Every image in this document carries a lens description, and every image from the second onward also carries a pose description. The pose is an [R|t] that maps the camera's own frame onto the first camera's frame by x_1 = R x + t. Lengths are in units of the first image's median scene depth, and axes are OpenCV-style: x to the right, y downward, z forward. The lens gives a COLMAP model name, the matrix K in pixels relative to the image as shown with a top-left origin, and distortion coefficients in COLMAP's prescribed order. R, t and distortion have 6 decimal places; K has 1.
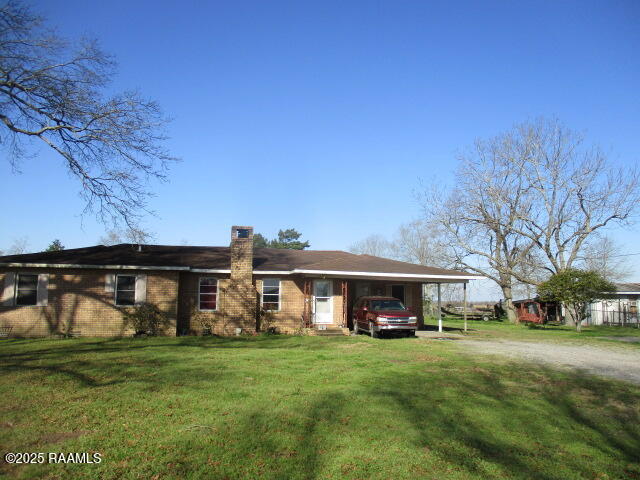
lens RADIAL K [[527.3, 0, 320.0], [0, 527.3, 240.0], [0, 0, 1]] dist [-0.016731, -0.006782]
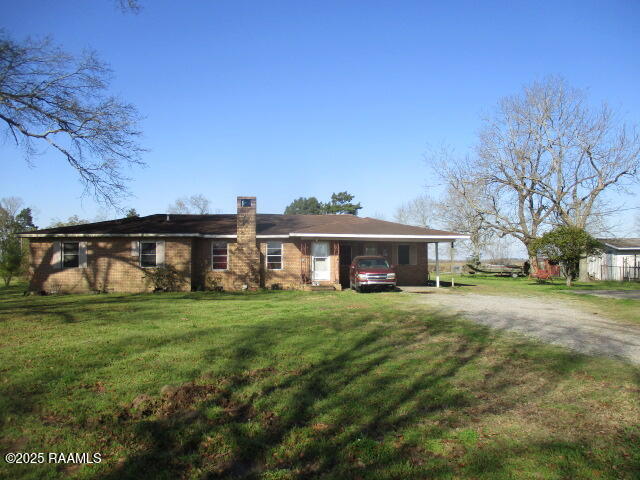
lens RADIAL K [[527.3, 0, 320.0], [0, 527.3, 240.0], [0, 0, 1]] dist [-0.016731, -0.006782]
pose [[0.988023, -0.020670, -0.152914, 0.193146], [0.032063, 0.996859, 0.072419, -0.010253], [0.150936, -0.076455, 0.985582, -0.116216]]
